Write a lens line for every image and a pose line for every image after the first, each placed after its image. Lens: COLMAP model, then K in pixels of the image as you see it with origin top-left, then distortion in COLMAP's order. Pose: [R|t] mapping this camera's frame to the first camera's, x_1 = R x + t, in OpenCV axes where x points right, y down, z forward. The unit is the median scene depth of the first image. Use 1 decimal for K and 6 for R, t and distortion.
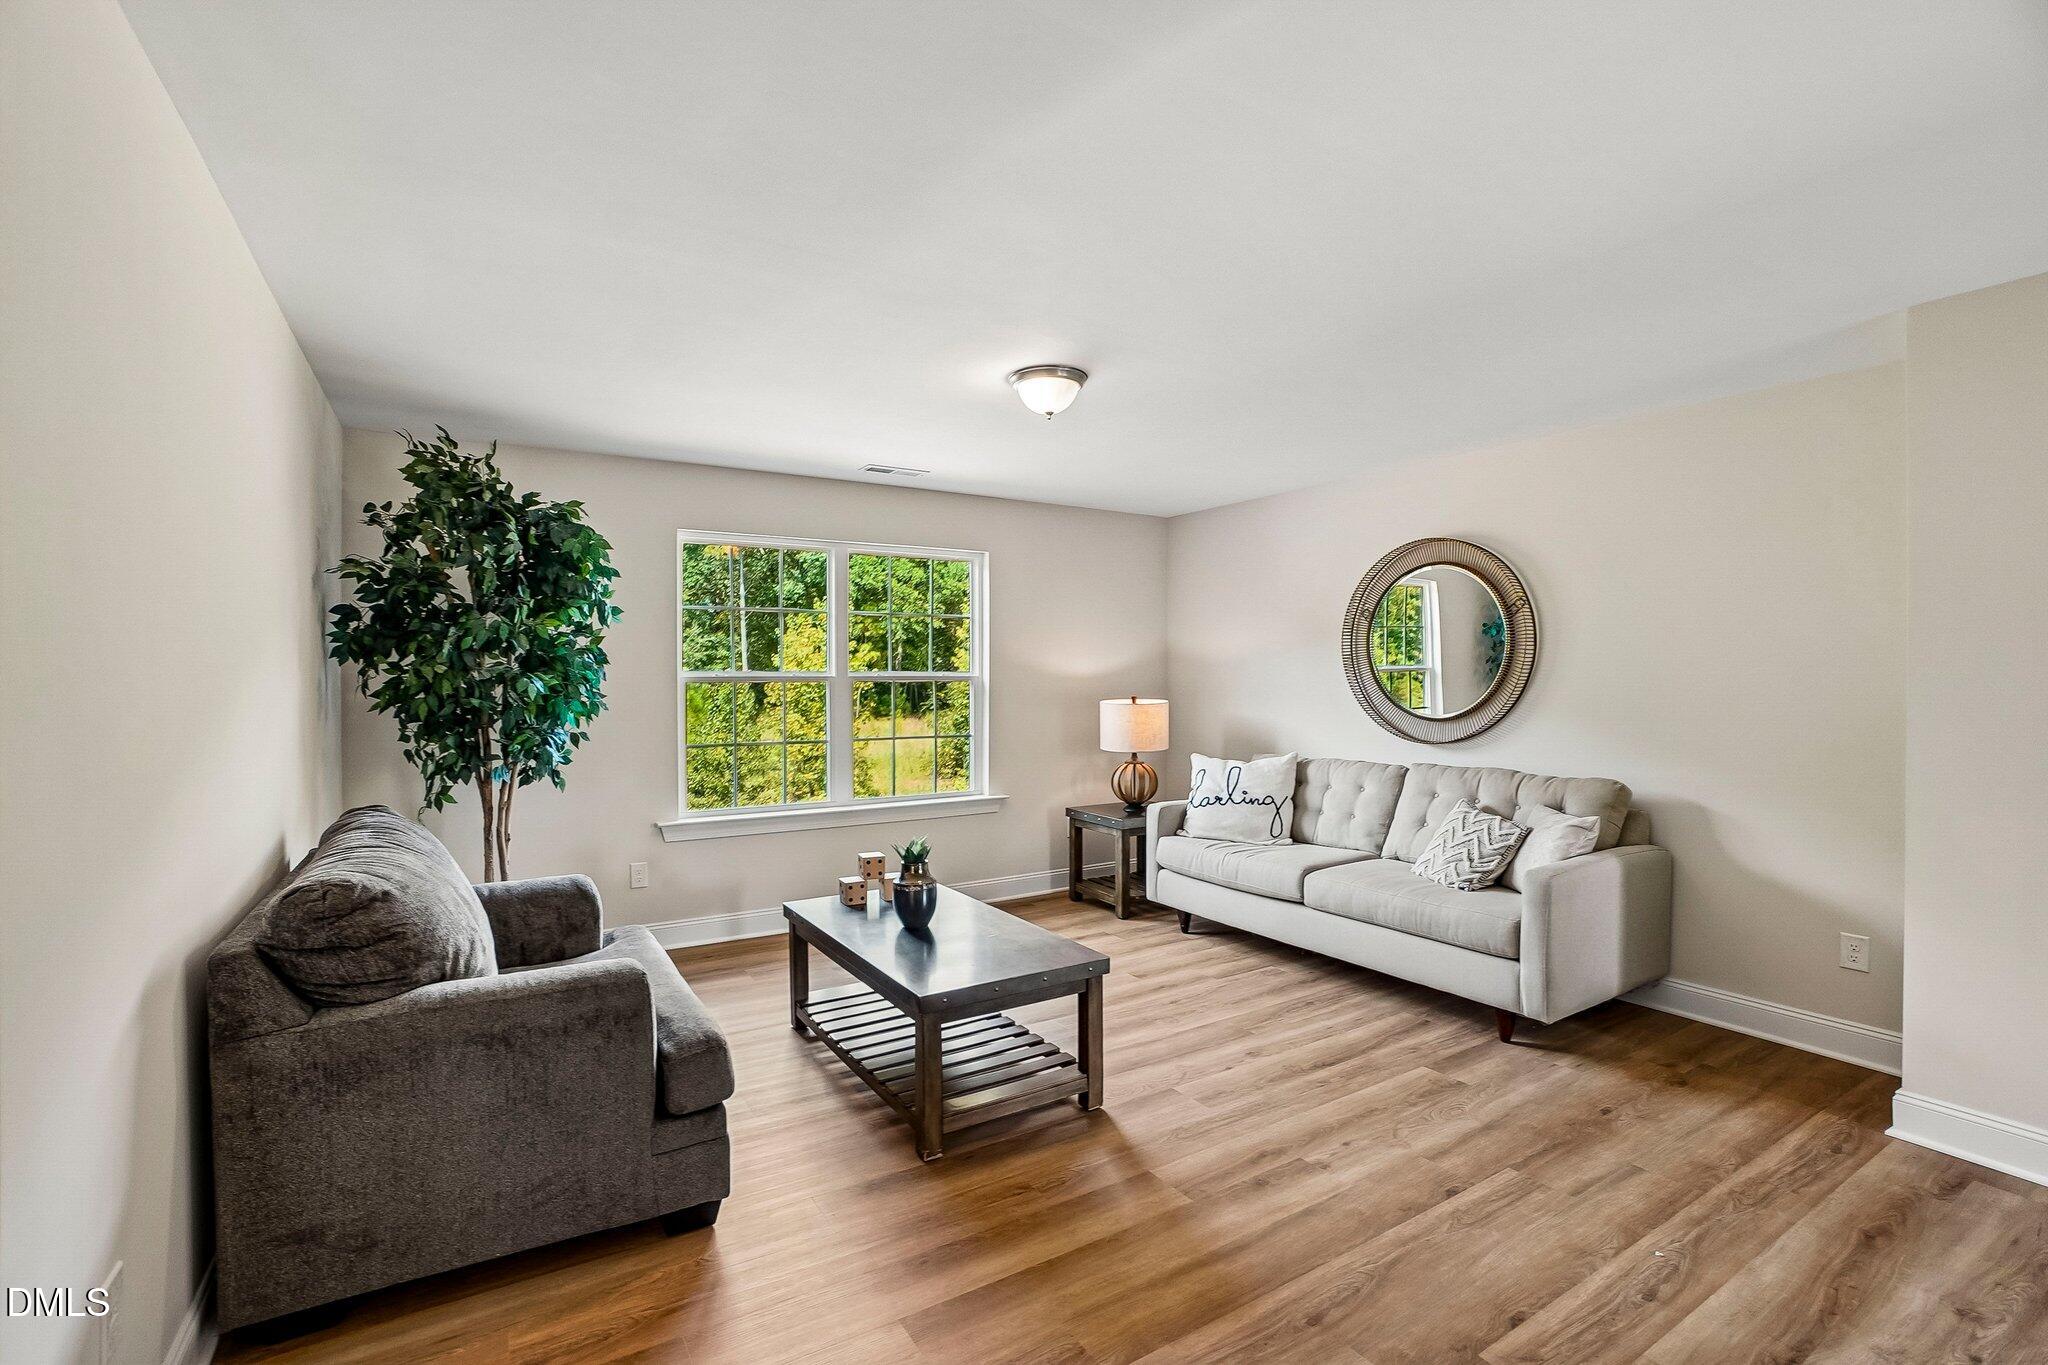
lens RADIAL K [[905.8, 0, 1010.1], [0, 905.8, 679.3], [0, 0, 1]] dist [-0.057780, 0.021950]
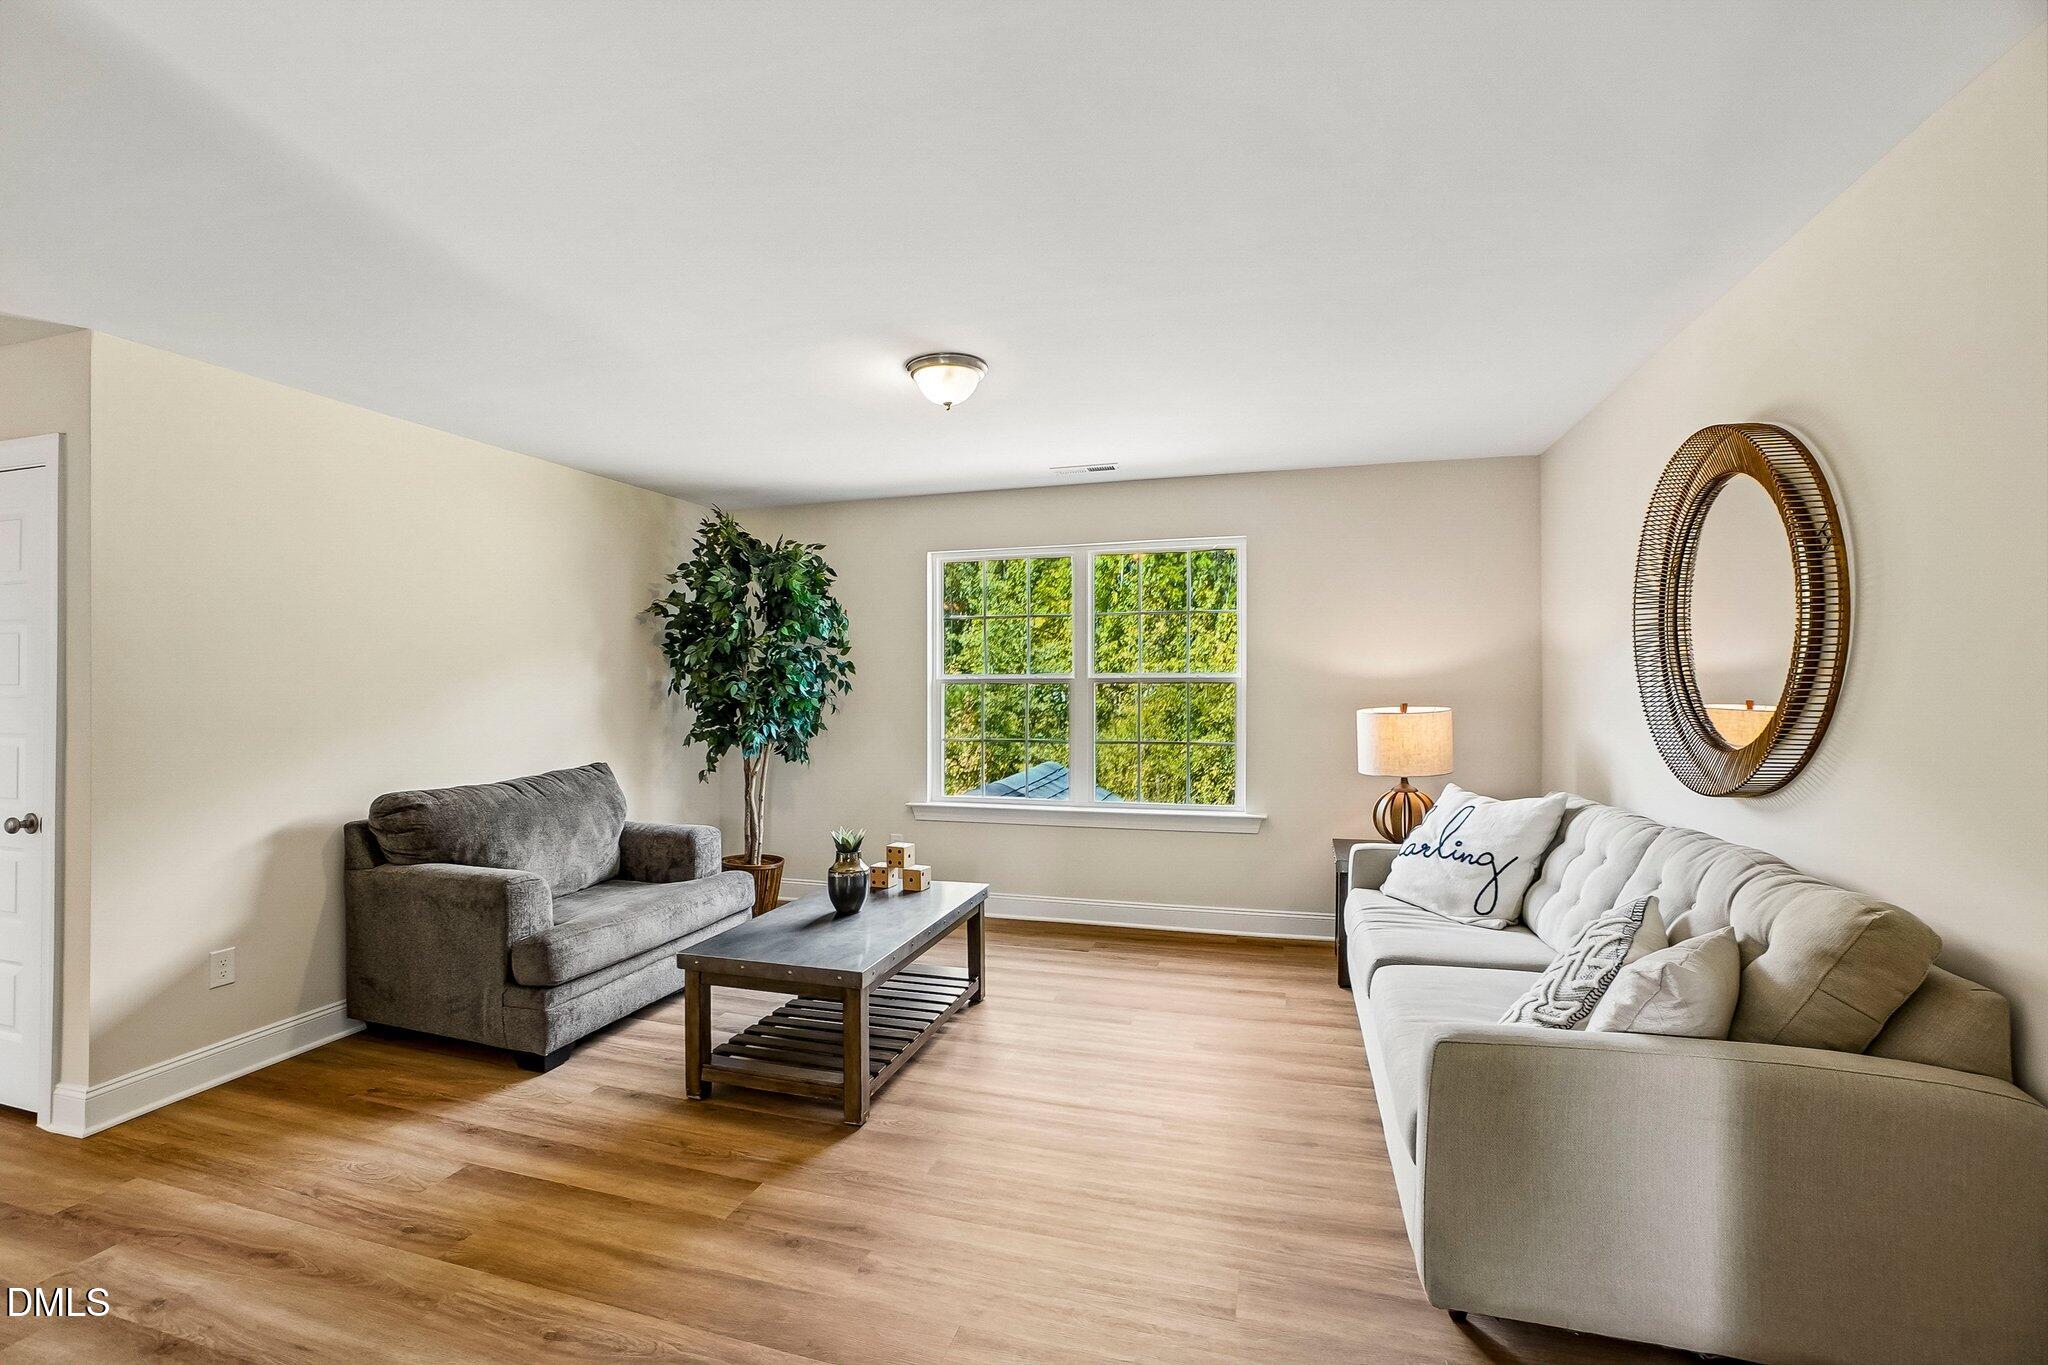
lens RADIAL K [[905.8, 0, 1010.1], [0, 905.8, 679.3], [0, 0, 1]] dist [-0.057780, 0.021950]
pose [[0.661073, -0.003864, -0.750311, 0.956126], [0.002643, 0.999993, -0.002821, -0.000003], [0.750317, -0.000118, 0.661078, 0.496839]]
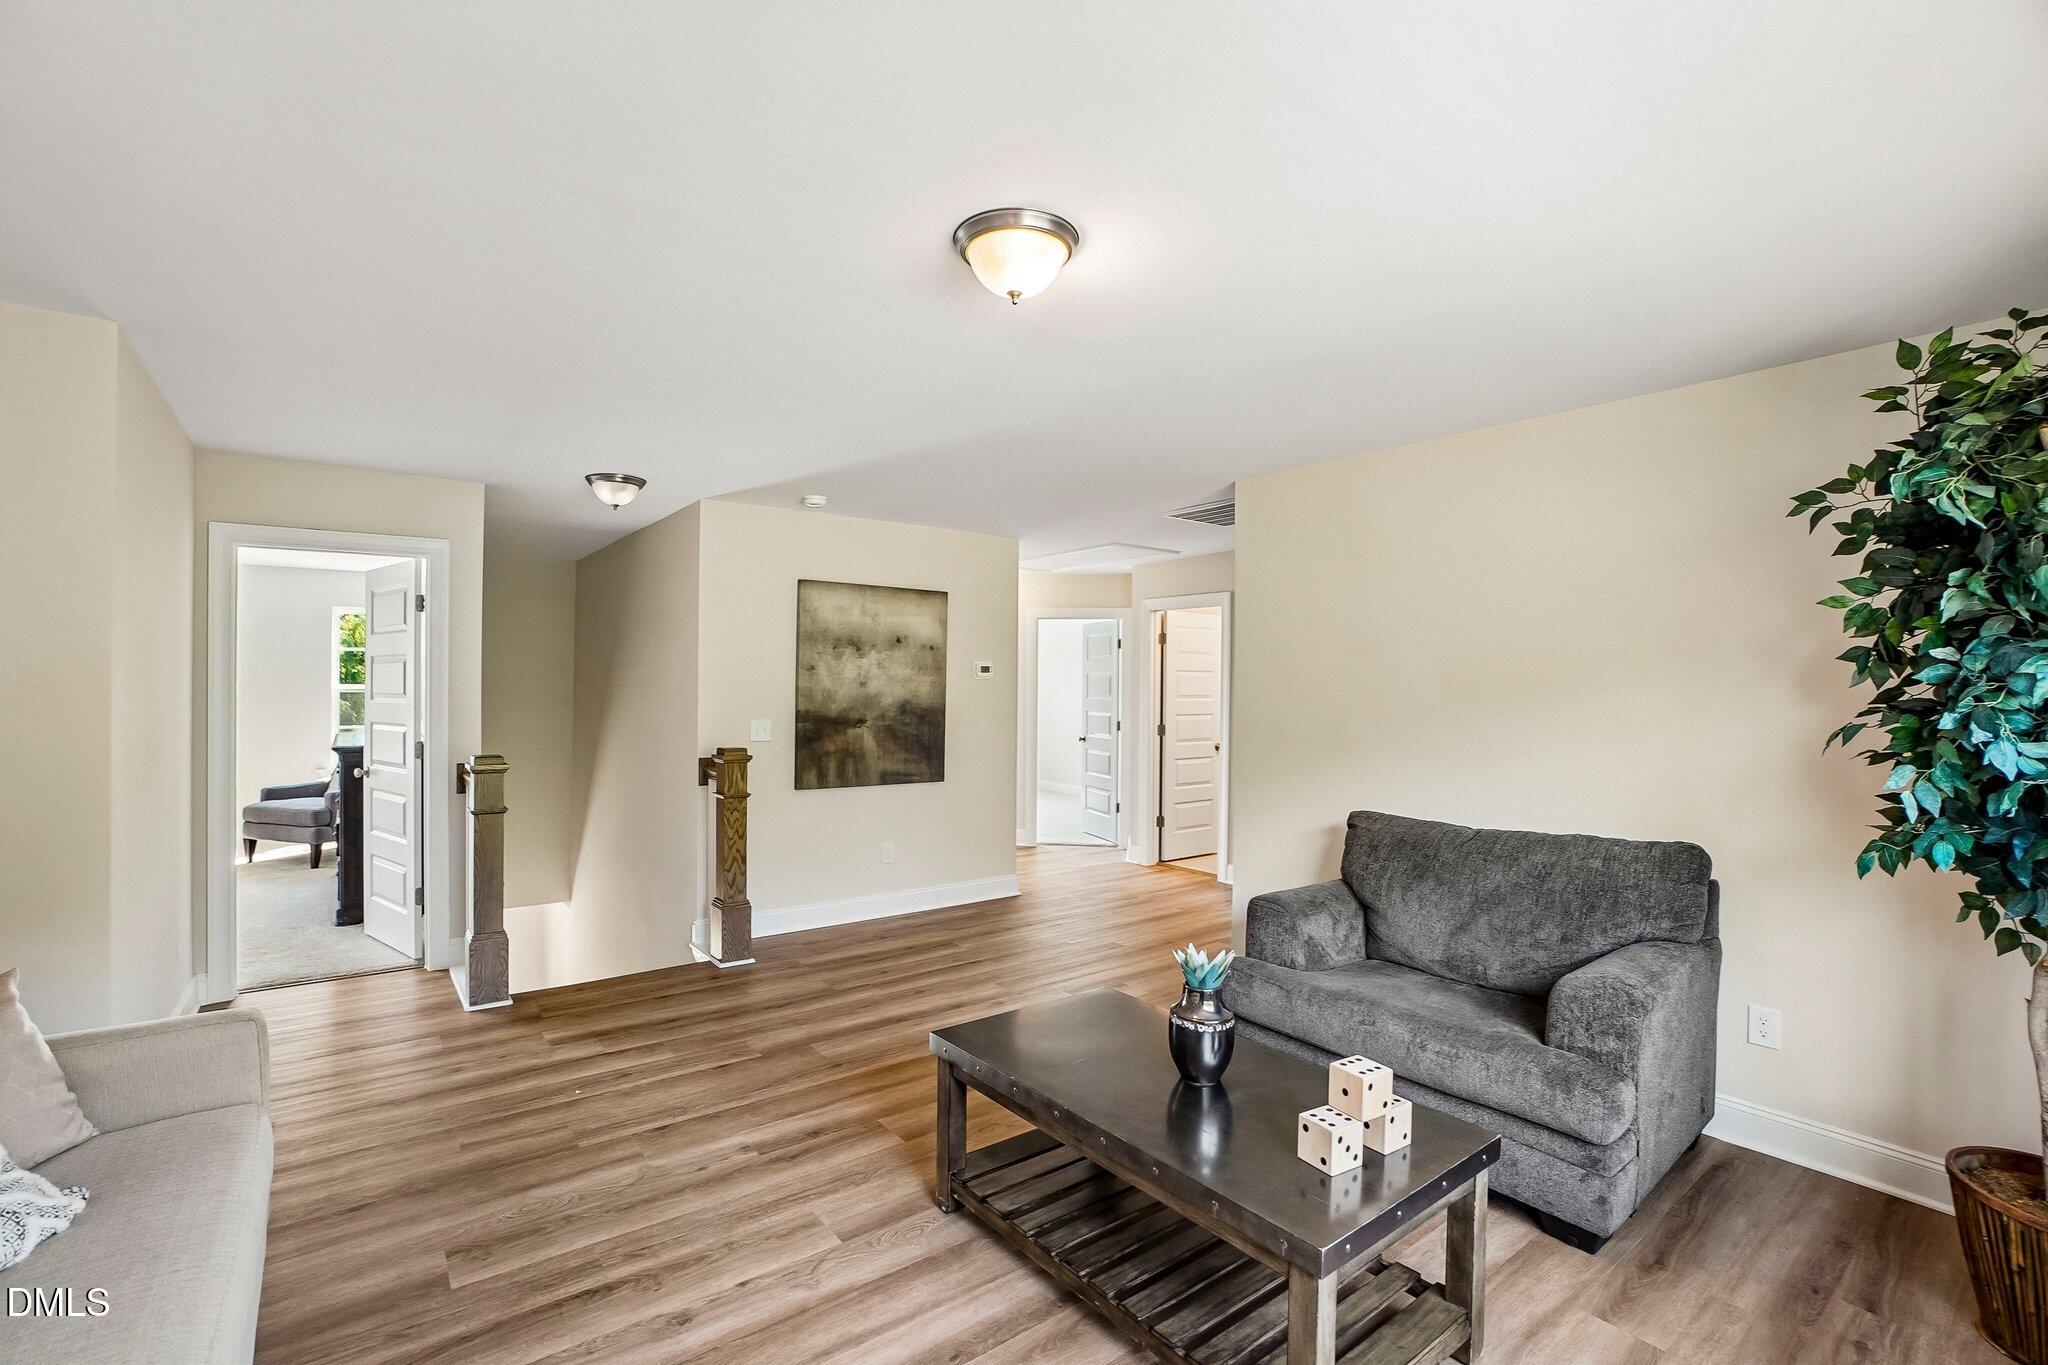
lens RADIAL K [[905.8, 0, 1010.1], [0, 905.8, 679.3], [0, 0, 1]] dist [-0.057780, 0.021950]
pose [[-0.994675, -0.015227, -0.101928, 0.130023], [-0.015218, 0.999884, -0.000869, -0.040872], [0.101929, 0.000687, -0.994791, 1.921905]]
